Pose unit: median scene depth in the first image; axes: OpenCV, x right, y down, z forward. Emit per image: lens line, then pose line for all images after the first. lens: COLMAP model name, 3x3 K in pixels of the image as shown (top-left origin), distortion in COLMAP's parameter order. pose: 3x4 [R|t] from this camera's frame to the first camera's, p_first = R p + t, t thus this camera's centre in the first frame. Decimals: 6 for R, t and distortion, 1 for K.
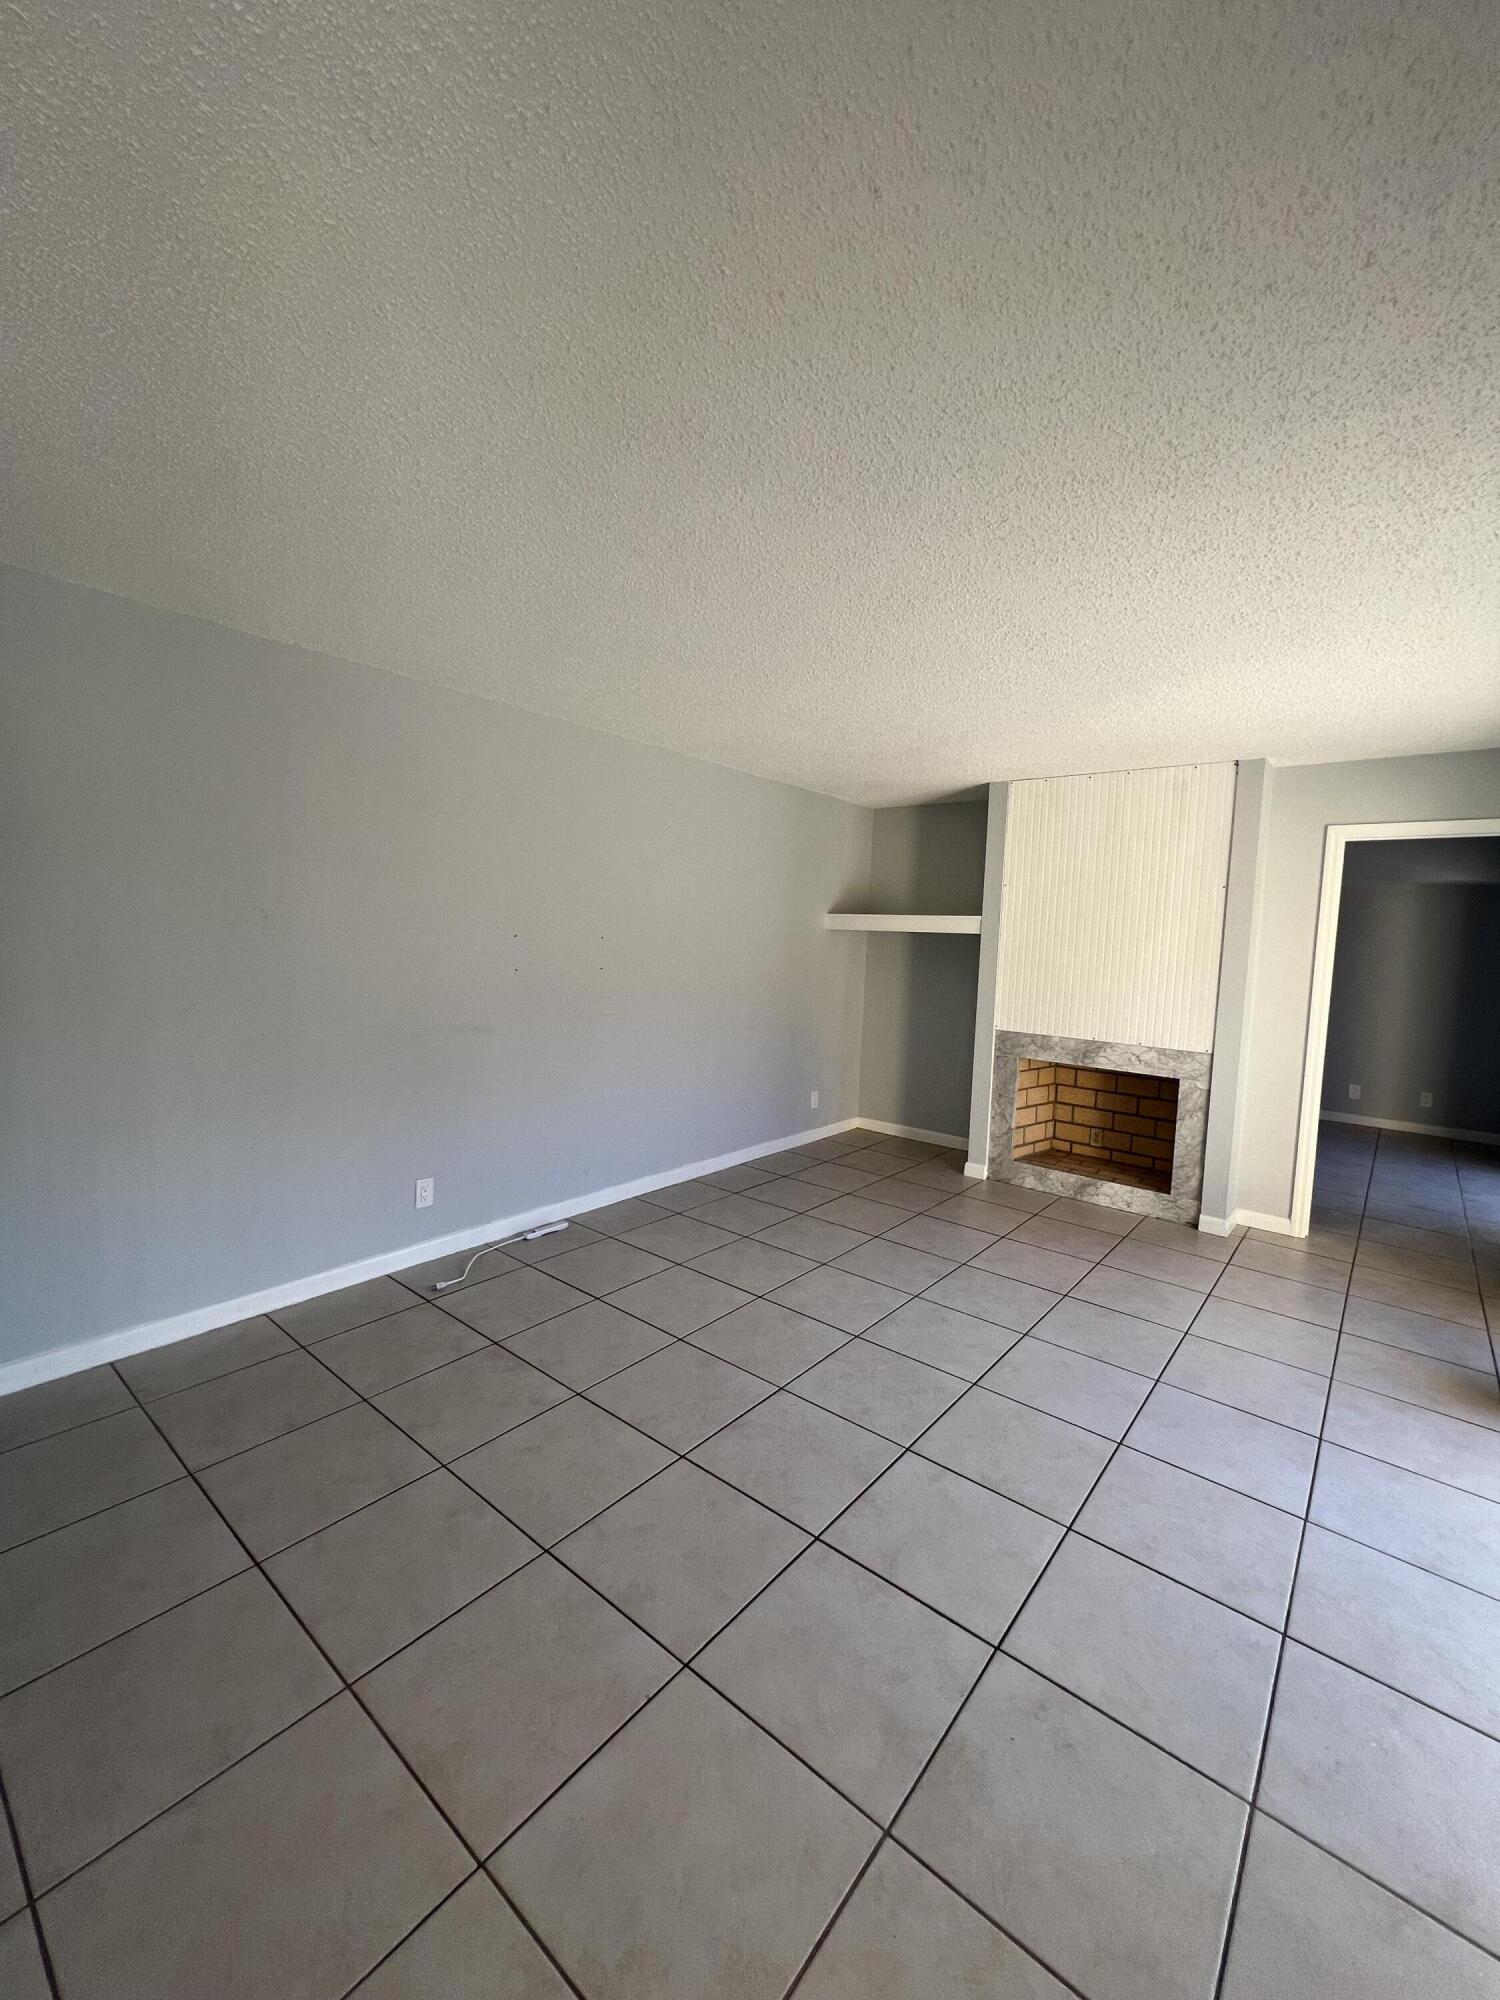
lens RADIAL K [[802.8, 0, 756.9], [0, 802.8, 1000.2], [0, 0, 1]] dist [0.002321, 0.000353]
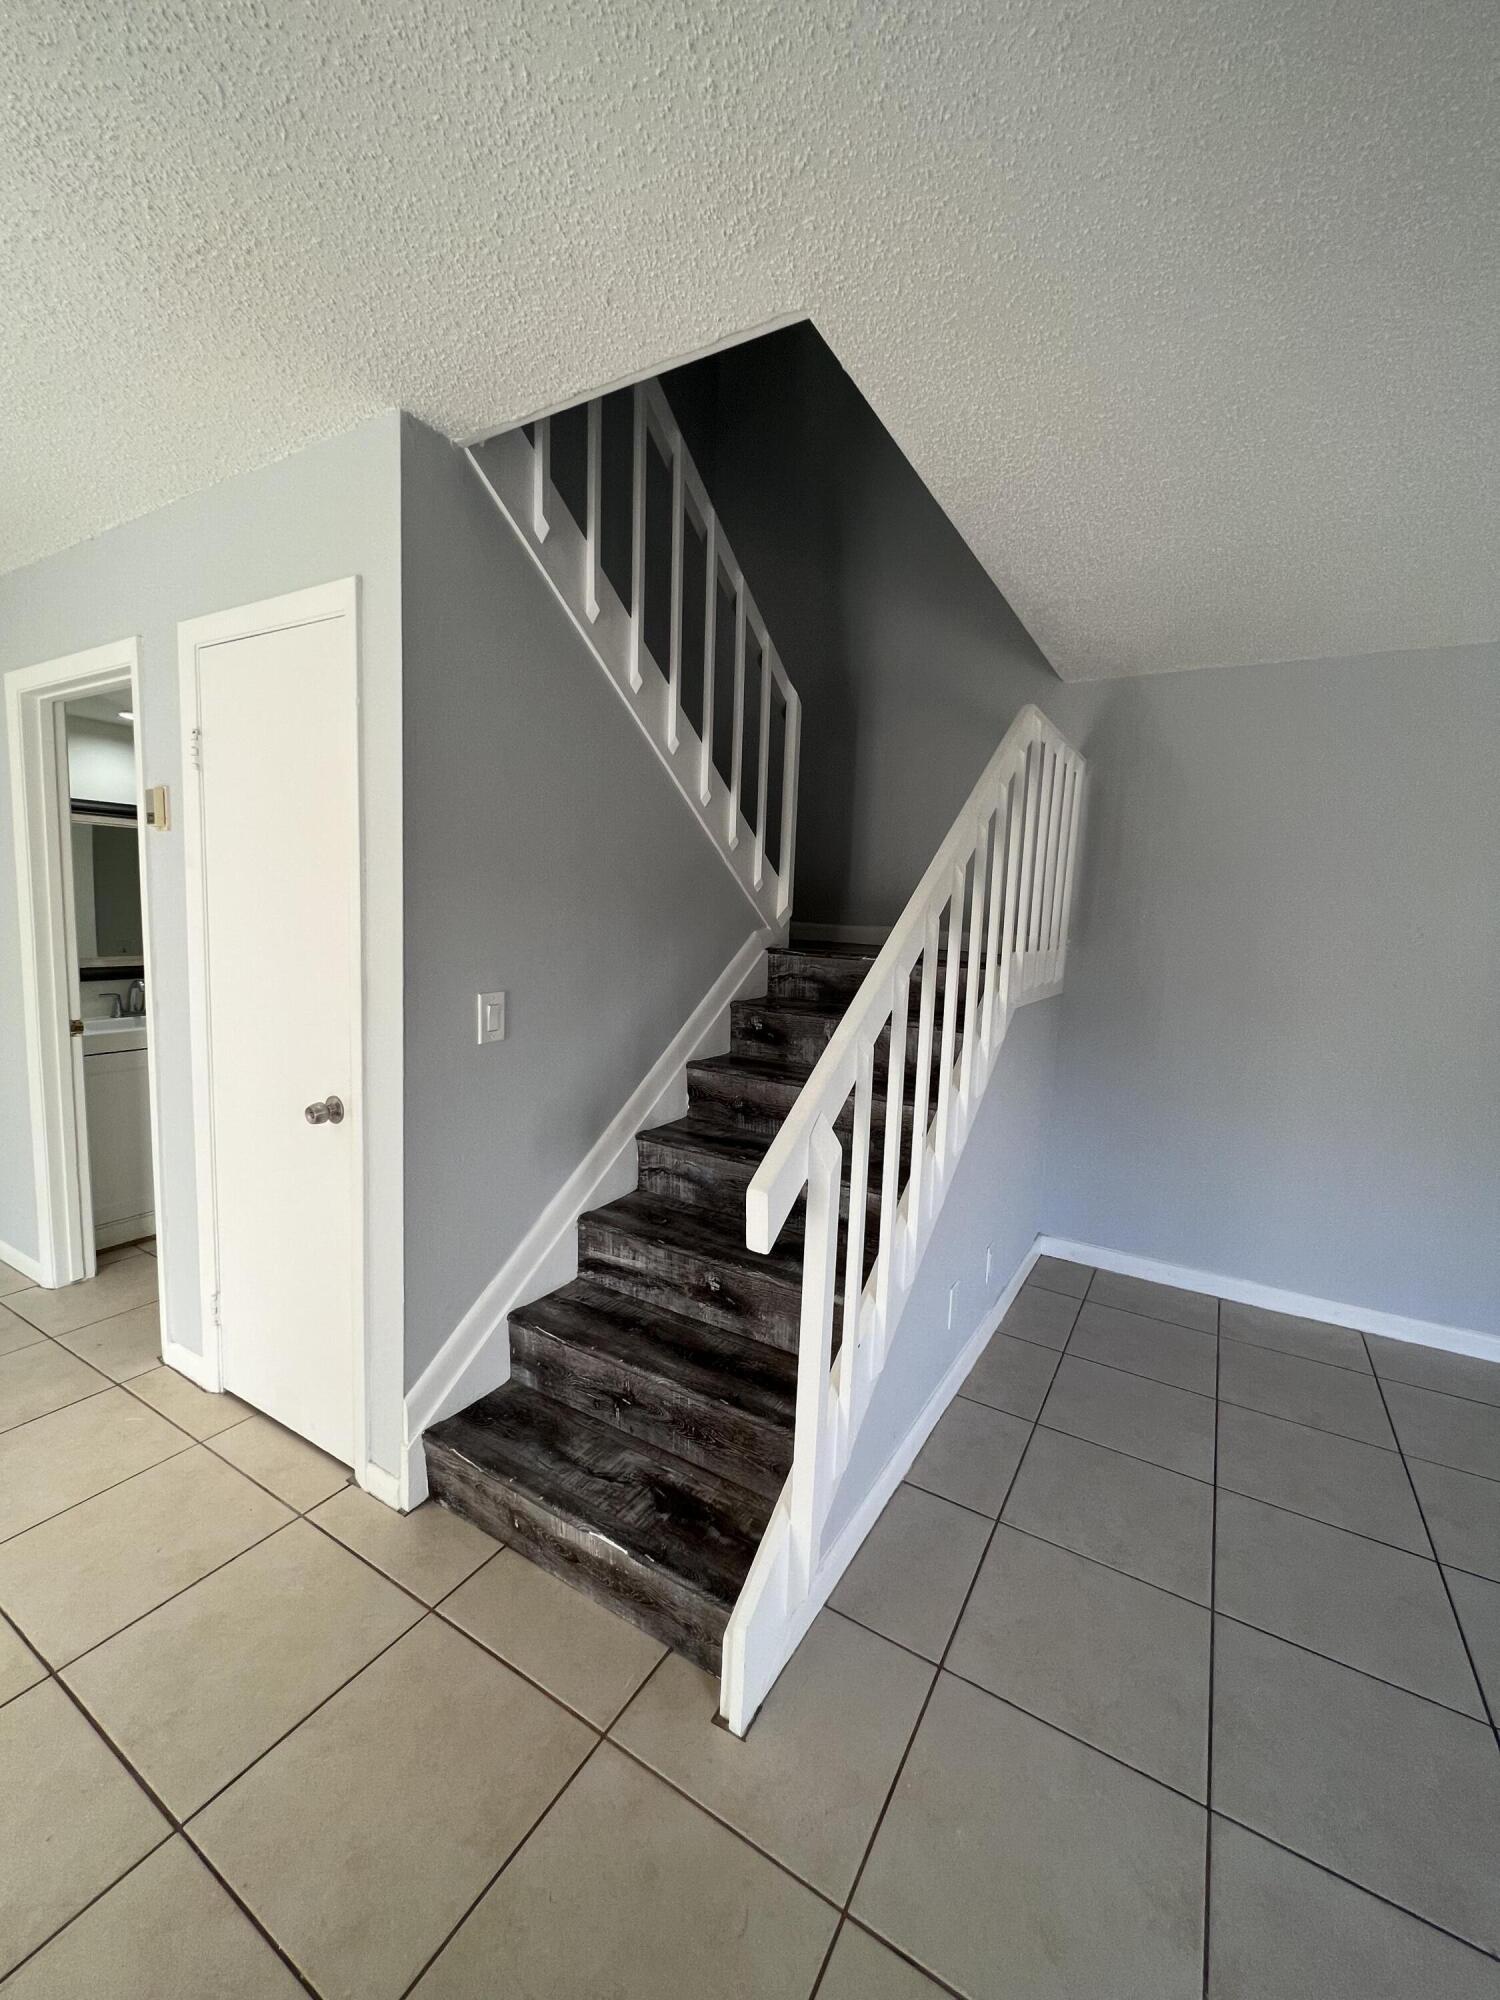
lens RADIAL K [[802.8, 0, 750.3], [0, 802.8, 1001.0], [0, 0, 1]] dist [0.002321, 0.000353]
pose [[0.150754, 0.082458, -0.985126, 0.253668], [-0.114218, 0.991294, 0.065495, 0.005786], [0.981951, 0.102646, 0.158860, 0.060468]]
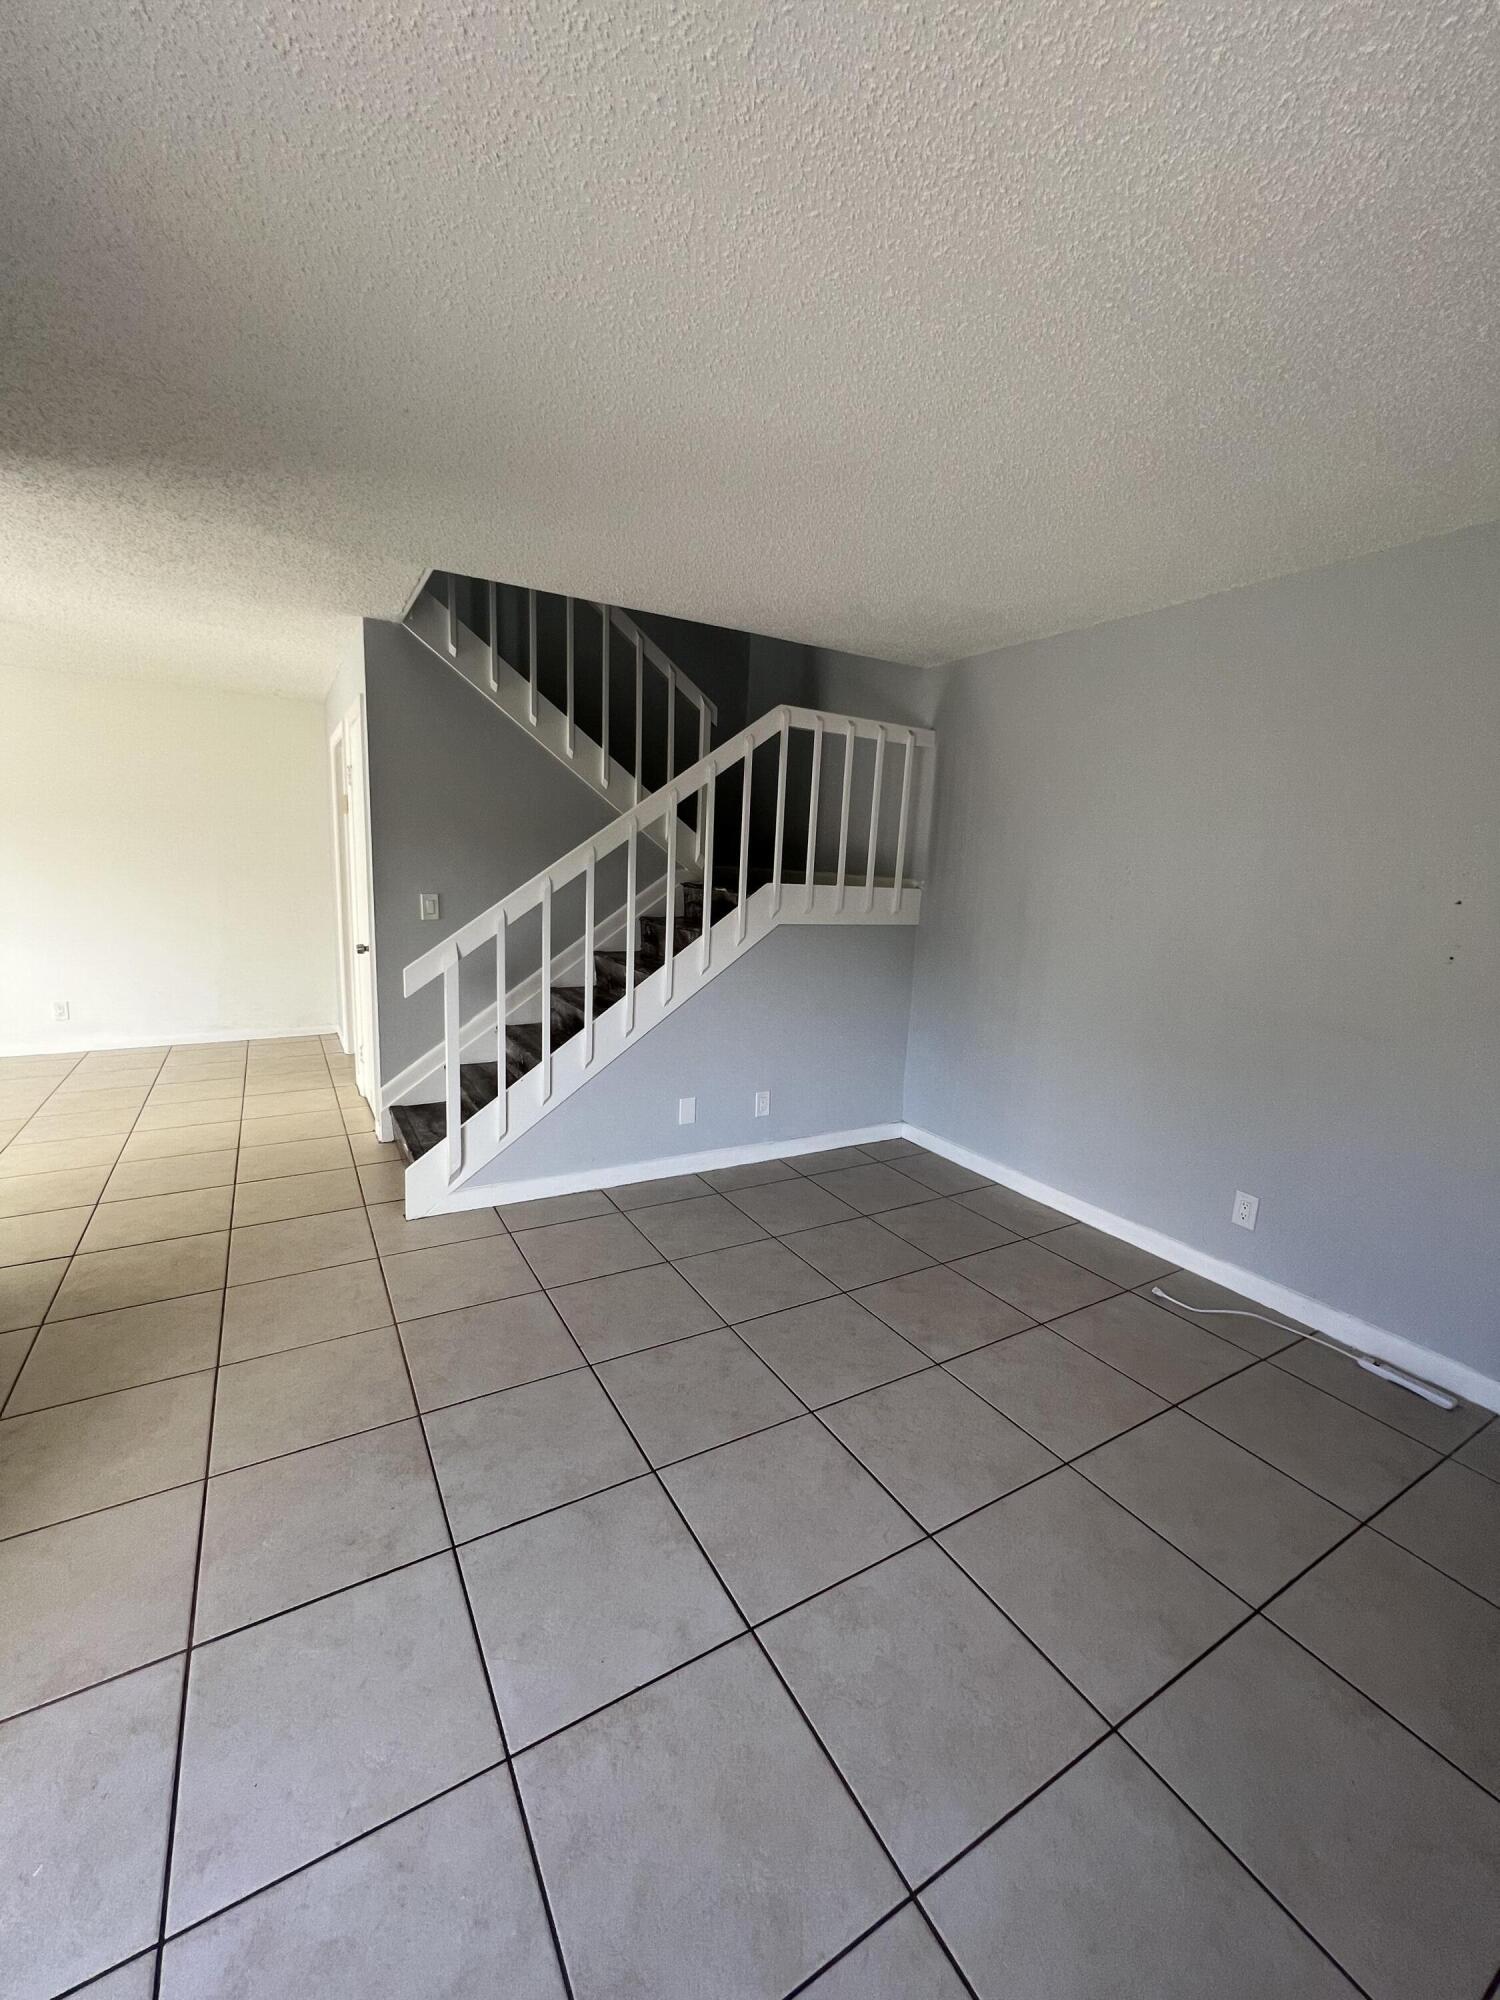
lens RADIAL K [[802.8, 0, 756.2], [0, 802.8, 997.7], [0, 0, 1]] dist [0.002321, 0.000353]
pose [[-0.340715, 0.108182, -0.933922, 0.666278], [-0.130983, 0.978208, 0.161097, -0.054804], [0.930998, 0.177216, -0.319121, 0.996687]]
